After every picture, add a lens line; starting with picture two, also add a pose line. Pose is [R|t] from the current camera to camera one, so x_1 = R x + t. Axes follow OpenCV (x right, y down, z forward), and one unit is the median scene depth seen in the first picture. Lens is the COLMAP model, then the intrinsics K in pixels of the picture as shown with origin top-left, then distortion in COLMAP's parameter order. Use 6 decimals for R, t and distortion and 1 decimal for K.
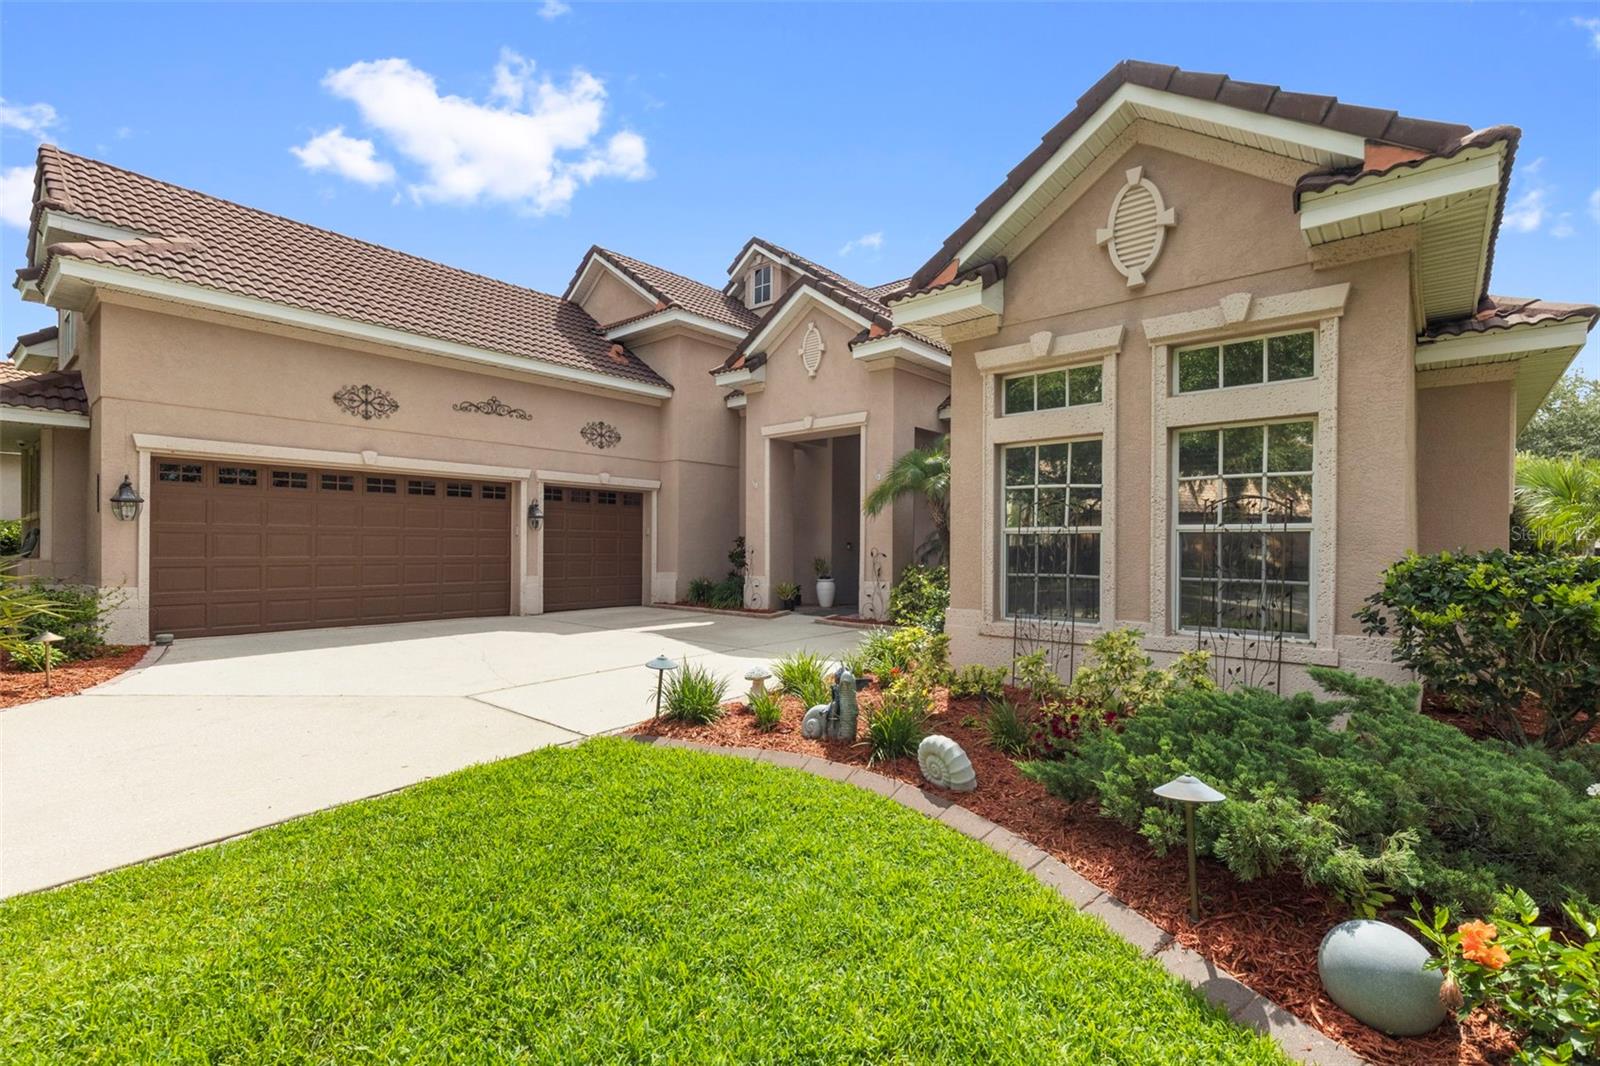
lens RADIAL K [[721.1, 0, 817.5], [0, 721.1, 550.4], [0, 0, 1]] dist [0.007684, -0.001187]
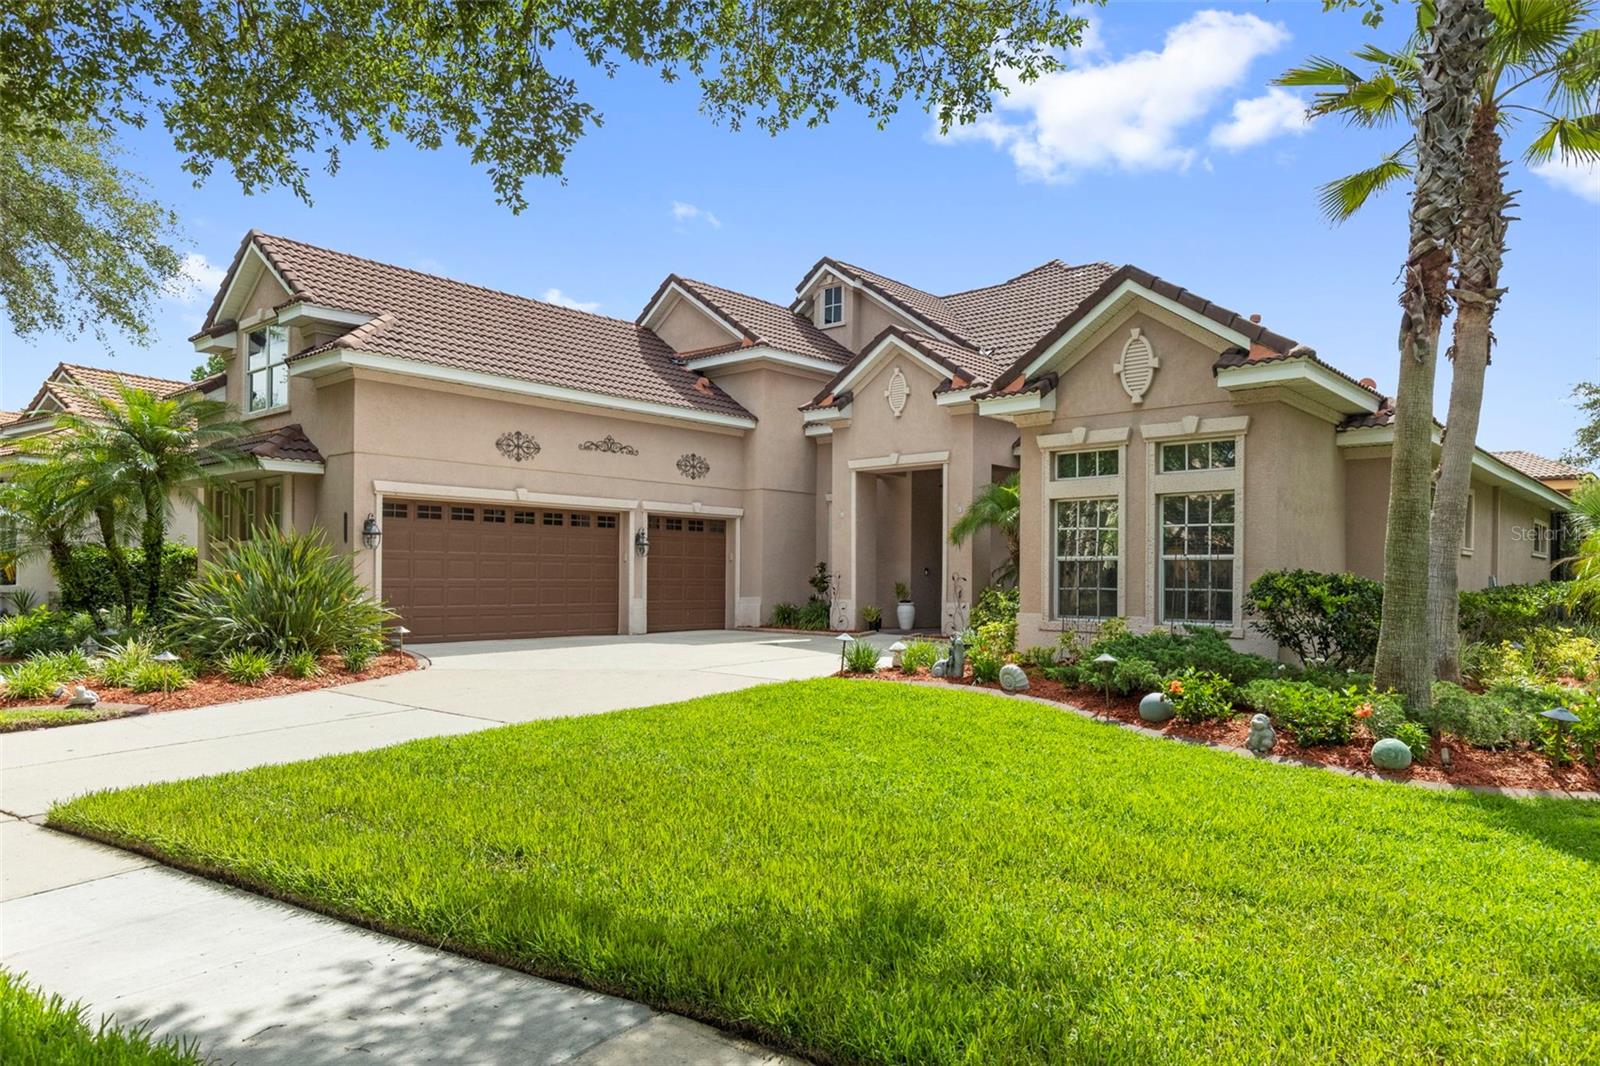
lens RADIAL K [[965.4, 0, 844.7], [0, 965.4, 573.6], [0, 0, 1]] dist [0.002273, -0.000453]
pose [[0.999960, 0.001347, -0.008883, -0.074759], [-0.001419, 0.999966, -0.008183, 0.009668], [0.008872, 0.008195, 0.999927, -0.470510]]
